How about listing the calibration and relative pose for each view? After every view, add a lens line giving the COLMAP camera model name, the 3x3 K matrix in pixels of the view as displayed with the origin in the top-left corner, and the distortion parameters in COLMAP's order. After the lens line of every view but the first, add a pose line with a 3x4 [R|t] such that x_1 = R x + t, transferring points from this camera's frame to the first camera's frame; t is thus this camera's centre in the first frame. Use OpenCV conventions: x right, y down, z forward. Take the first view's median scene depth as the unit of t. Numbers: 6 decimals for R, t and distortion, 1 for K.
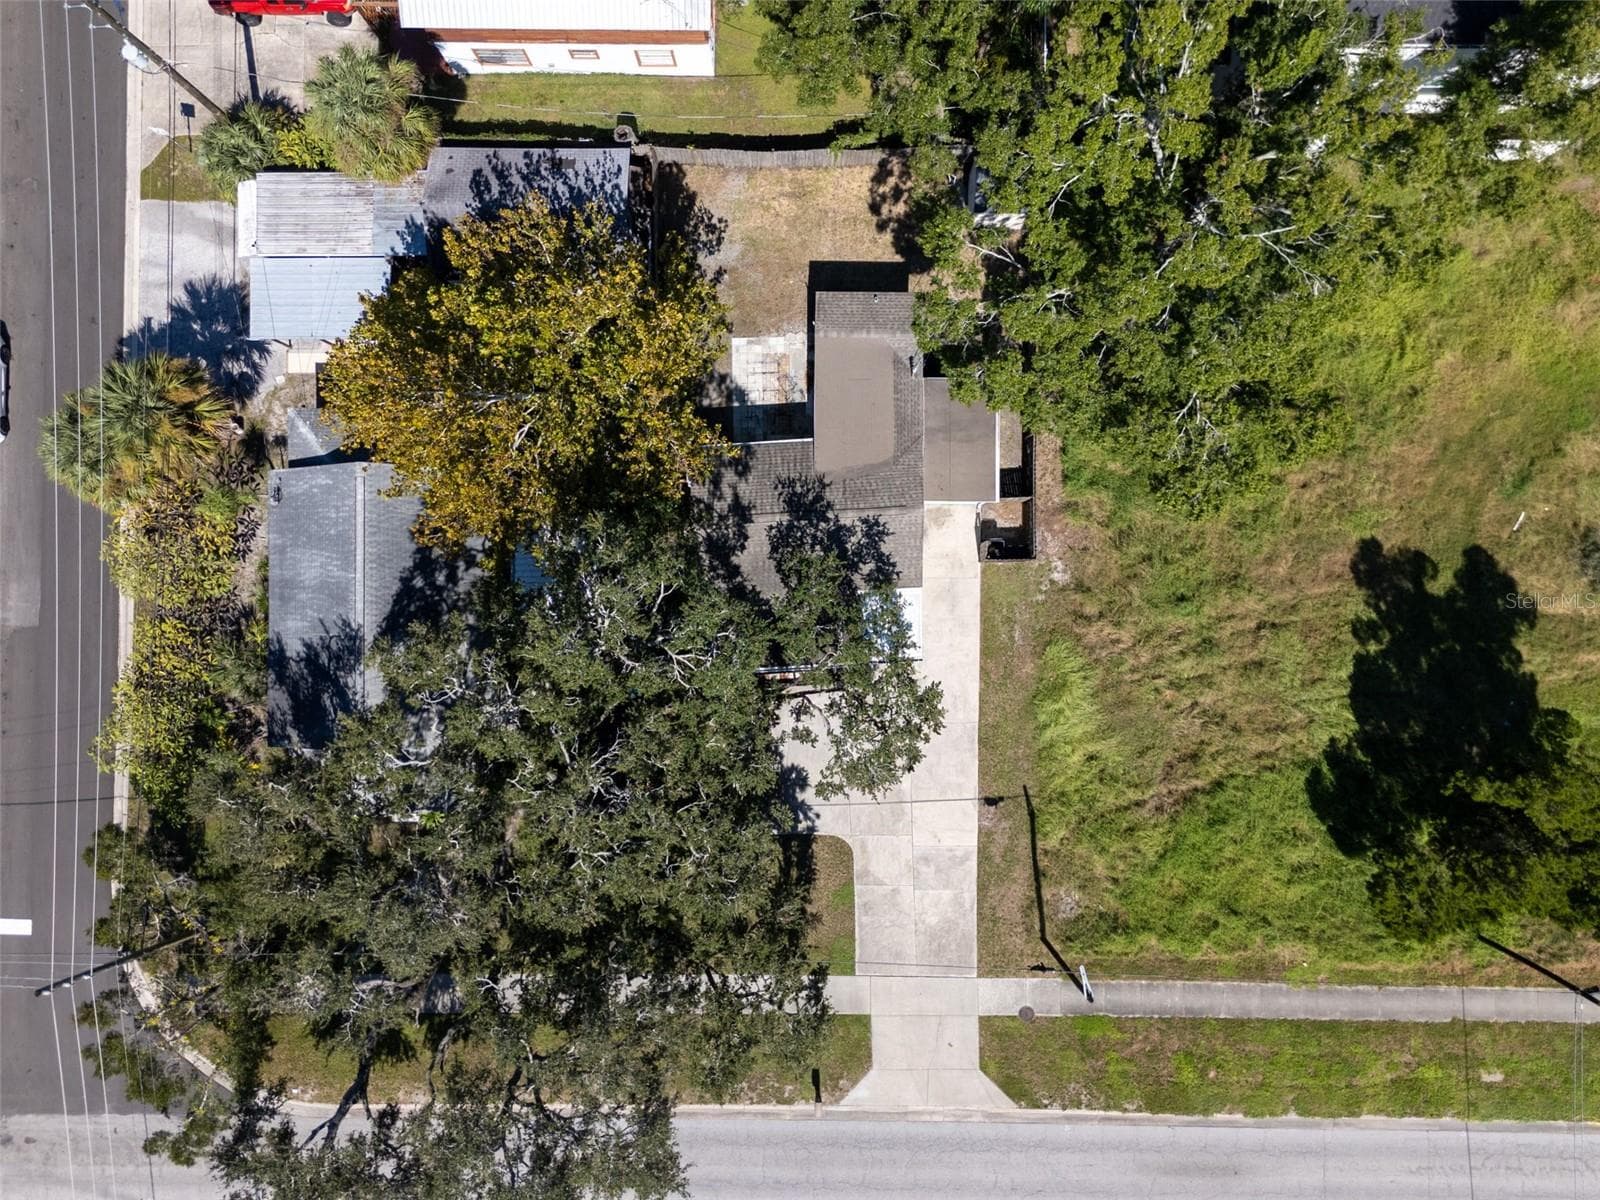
lens RADIAL K [[1179.1, 0, 795.8], [0, 1179.1, 601.3], [0, 0, 1]] dist [0.053514, -0.035017]
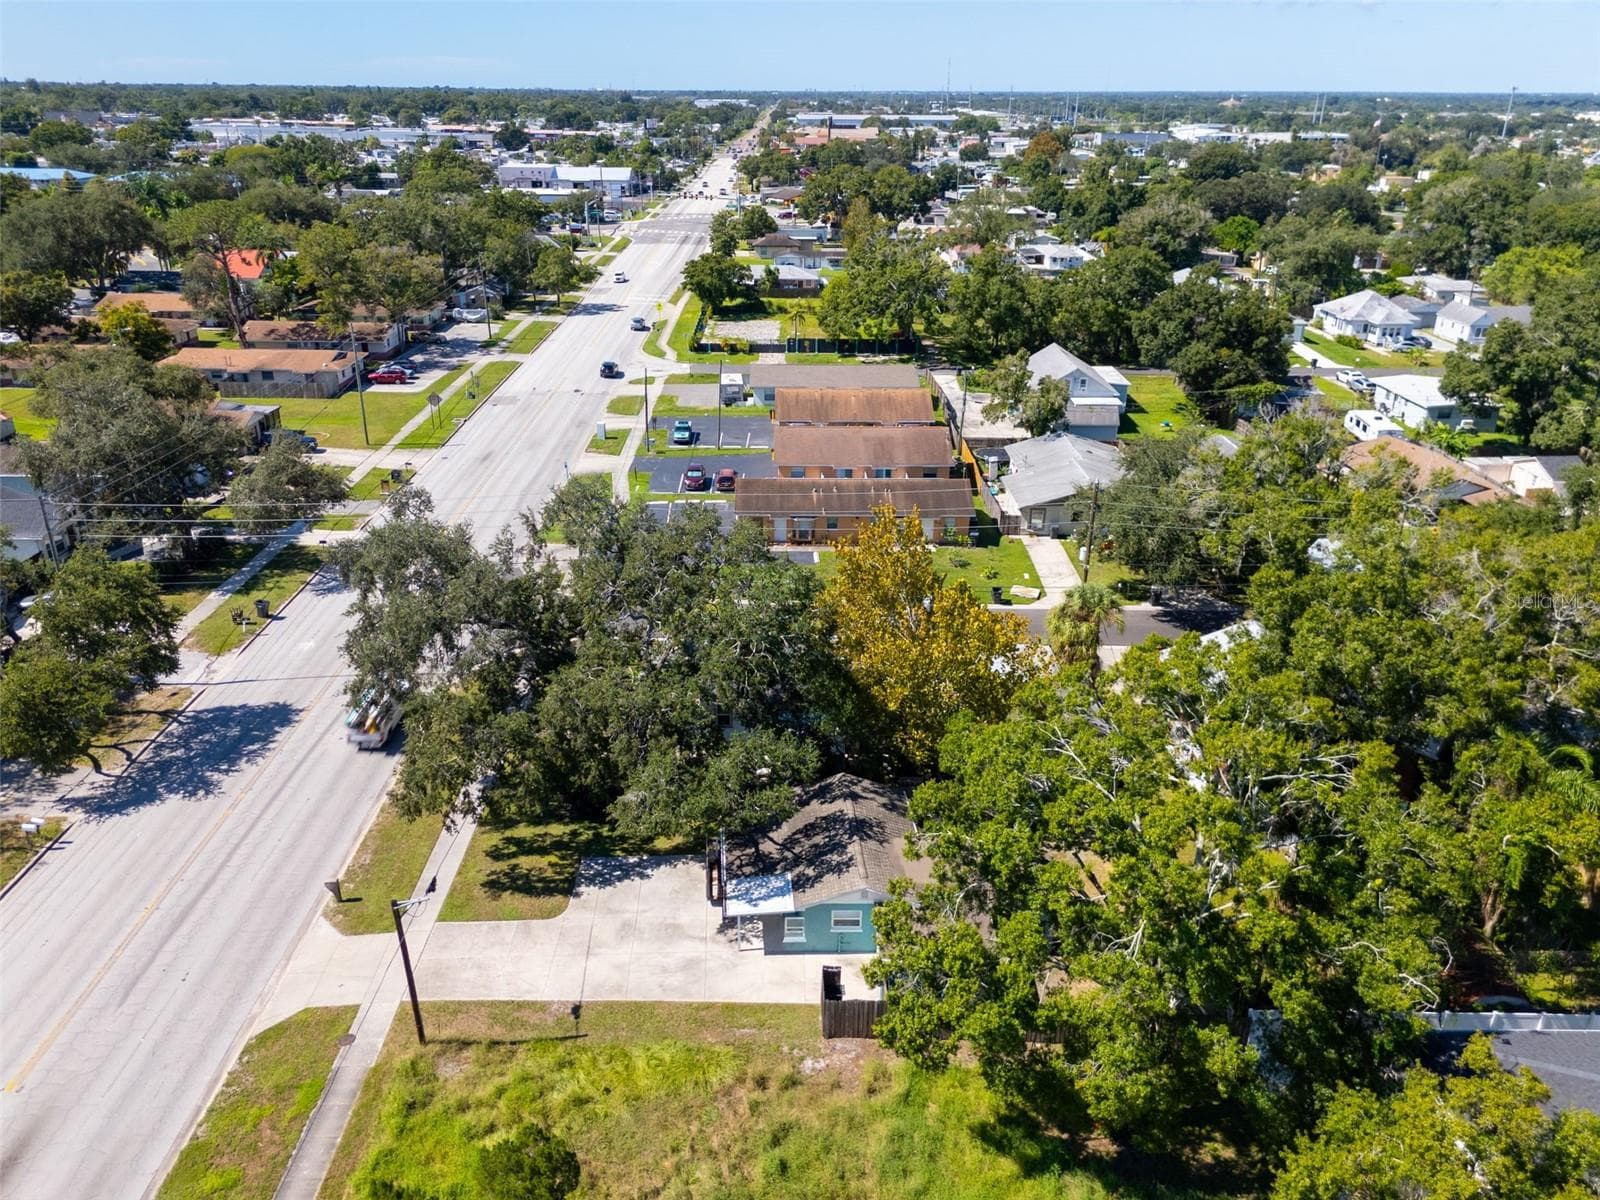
lens RADIAL K [[1179.1, 0, 791.8], [0, 1179.1, 606.8], [0, 0, 1]] dist [0.053514, -0.035017]
pose [[0.011846, 0.409117, -0.912405, 0.927851], [-0.999916, 0.009656, -0.008653, -0.003591], [0.005270, 0.912431, 0.409197, 0.295438]]
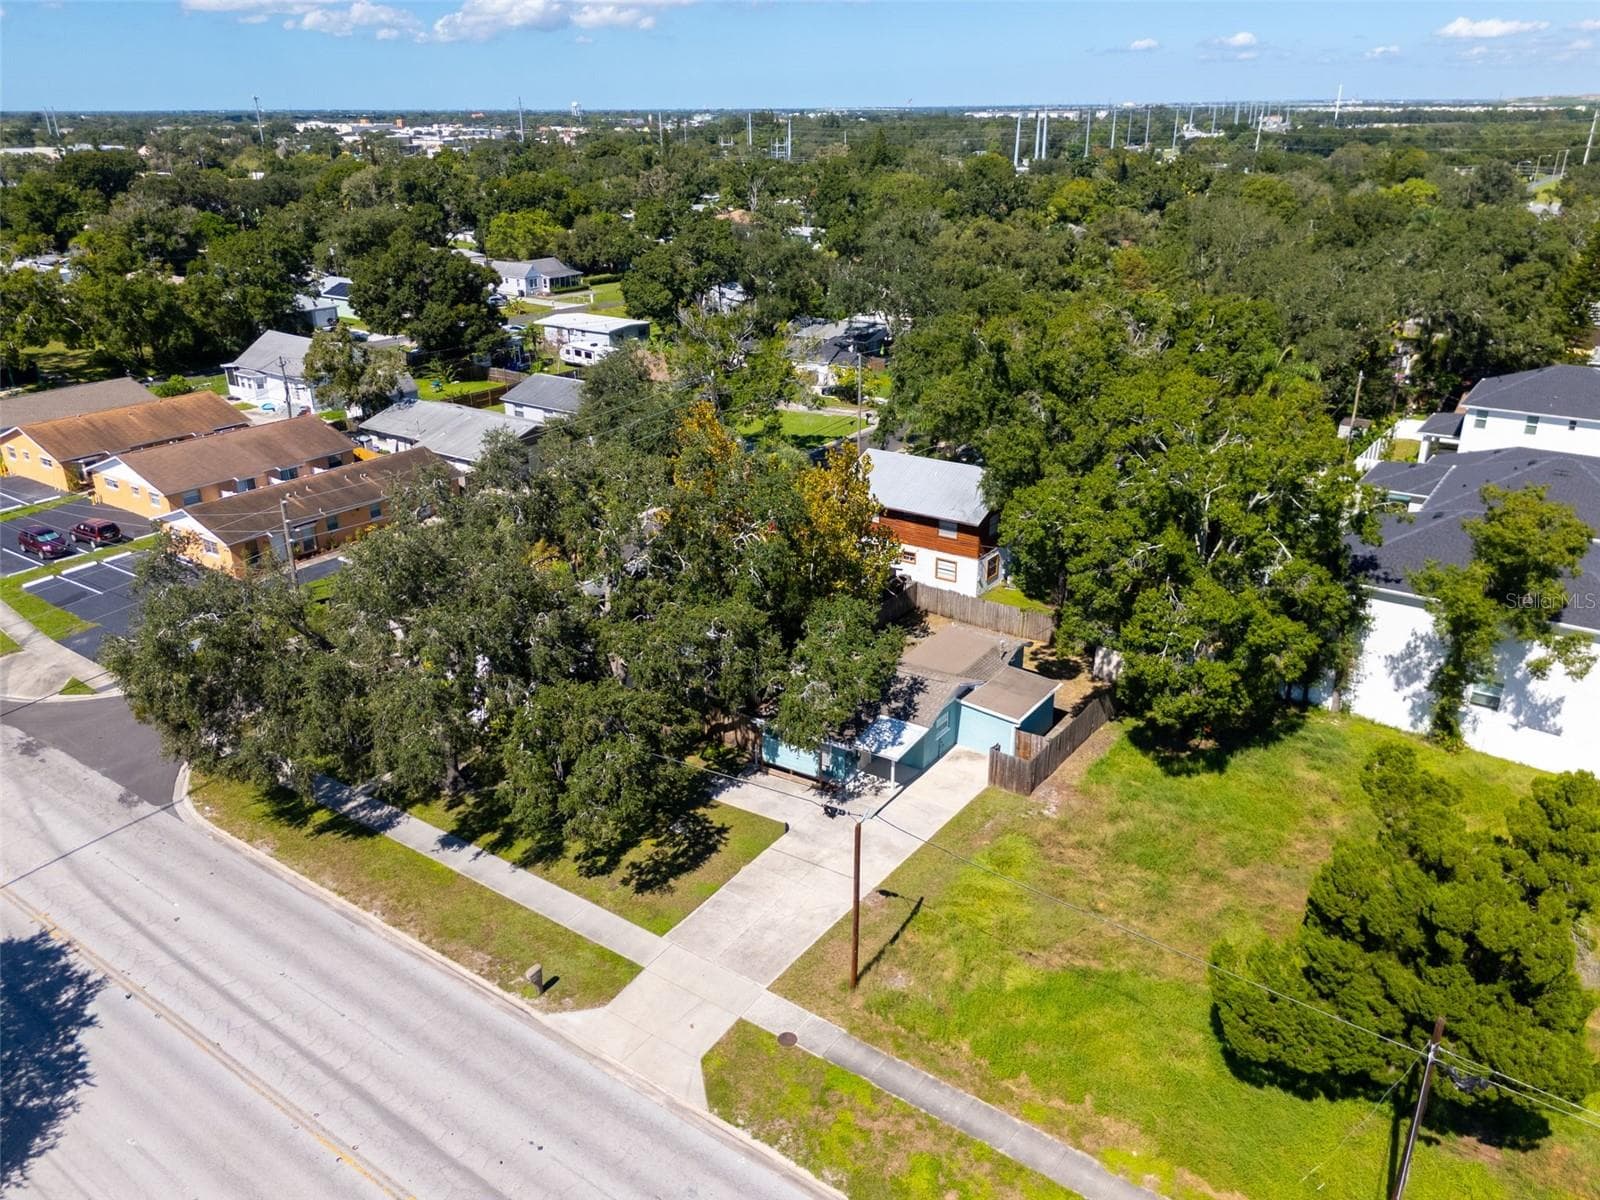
lens RADIAL K [[1179.1, 0, 800.6], [0, 1179.1, 600.5], [0, 0, 1]] dist [0.053514, -0.035017]
pose [[0.818284, 0.225787, -0.528613, 0.569323], [-0.574802, 0.327512, -0.749892, 0.861771], [0.003811, 0.917473, 0.397780, 0.392076]]
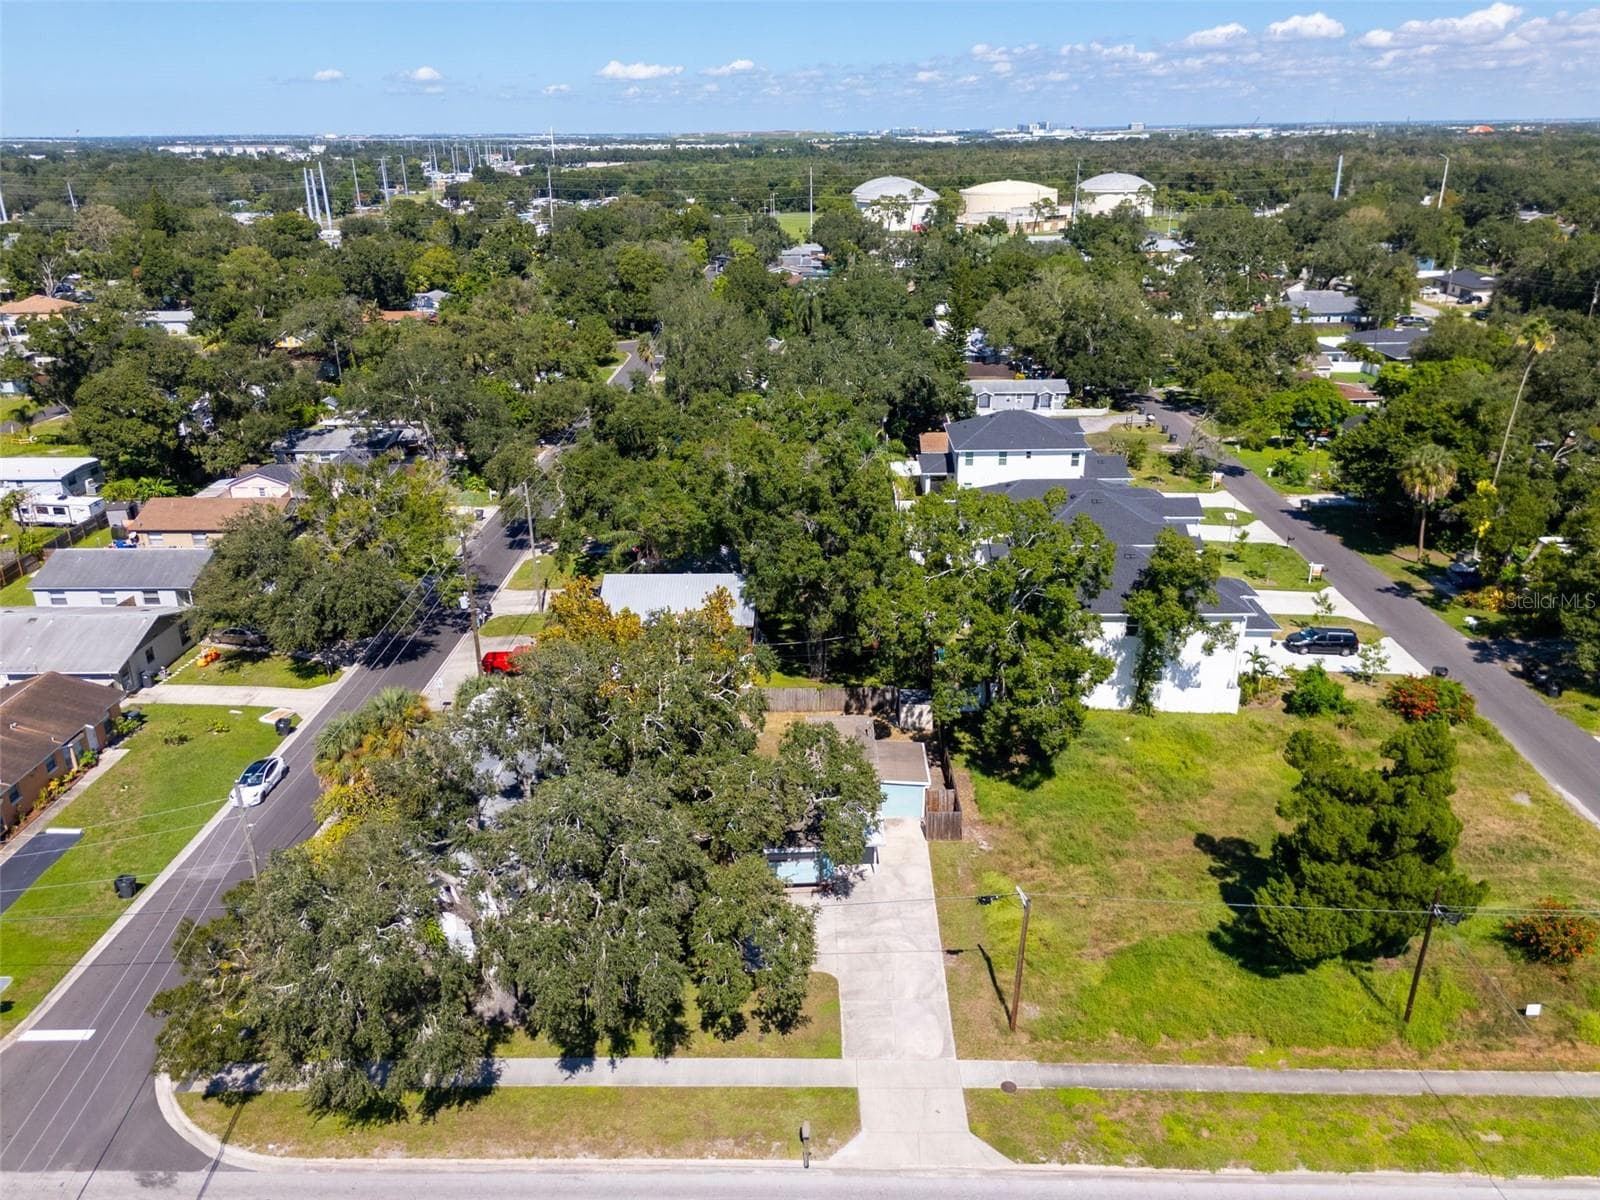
lens RADIAL K [[1179.1, 0, 795.6], [0, 1179.1, 593.2], [0, 0, 1]] dist [0.053514, -0.035017]
pose [[0.999900, 0.006142, -0.012748, 0.019690], [-0.014118, 0.372126, -0.928075, 1.150590], [-0.000956, 0.928162, 0.372176, 0.217299]]
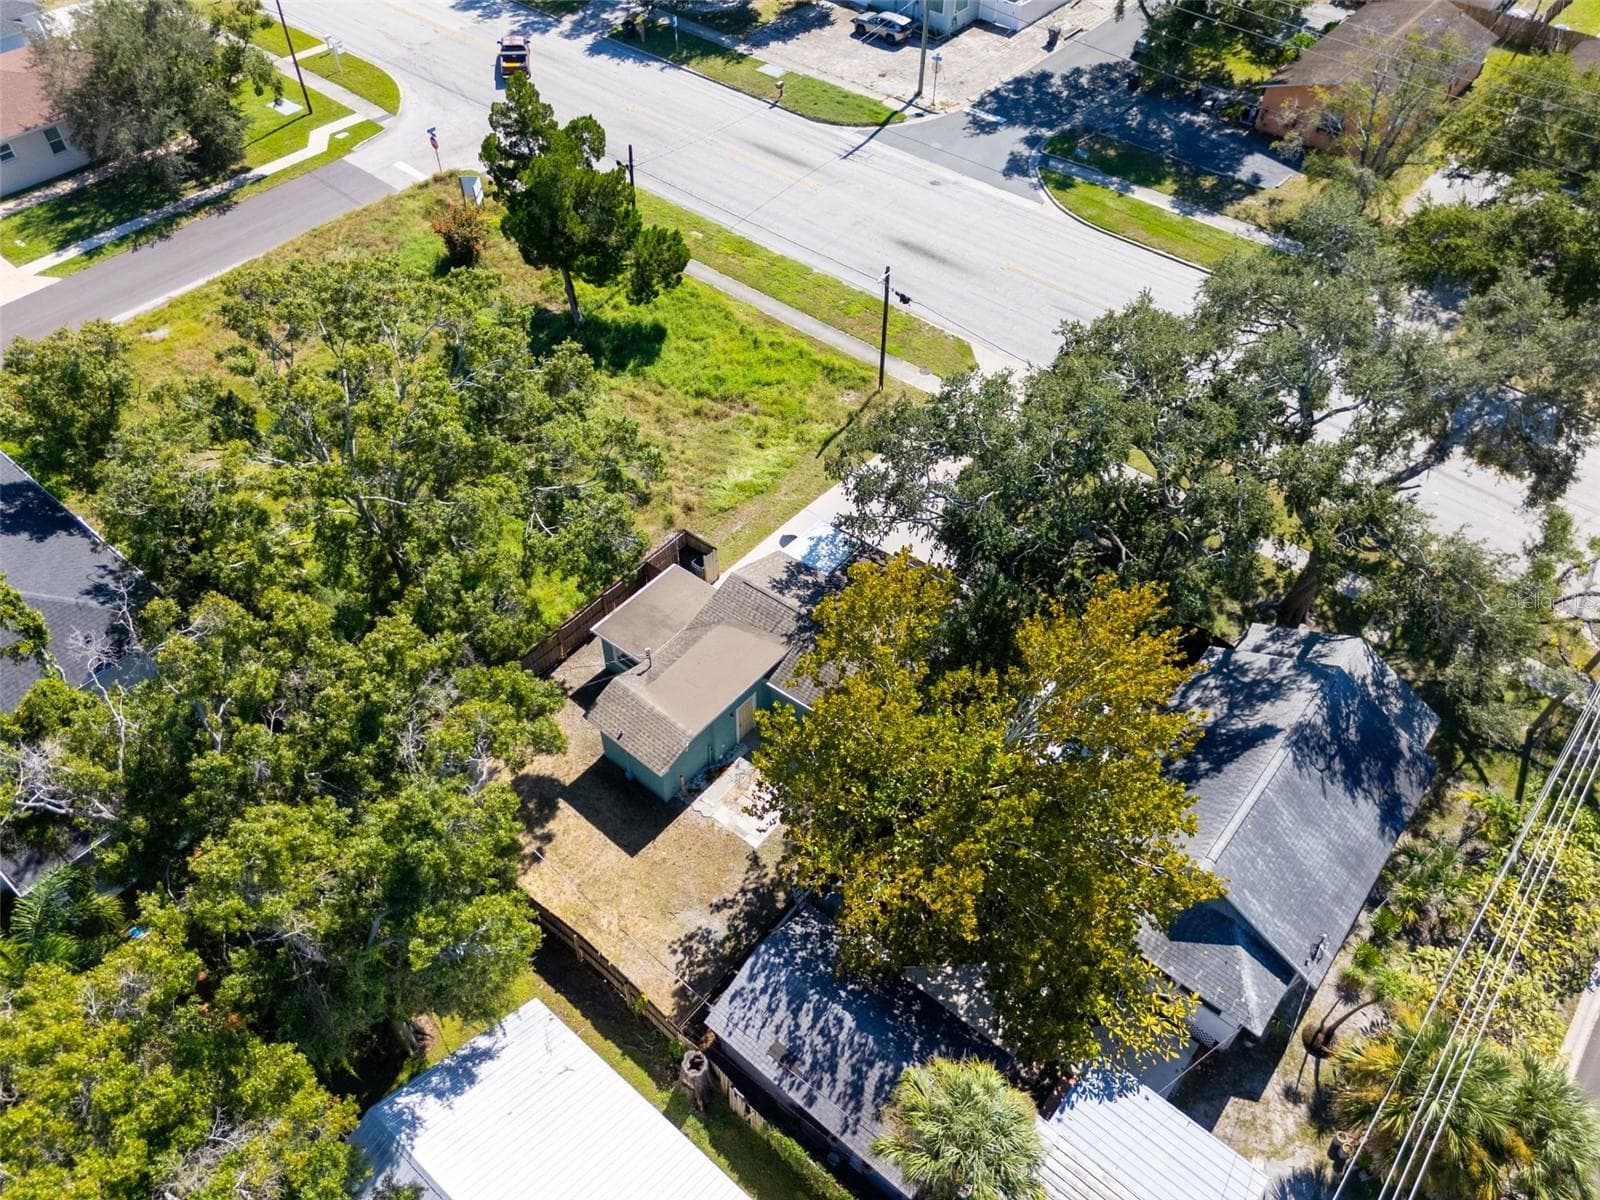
lens RADIAL K [[1179.1, 0, 796.2], [0, 1179.1, 600.4], [0, 0, 1]] dist [0.053514, -0.035017]
pose [[-0.771331, -0.462767, 0.436915, -0.382357], [0.636428, -0.557846, 0.532698, -0.577834], [-0.002784, 0.688952, 0.724802, 0.232224]]
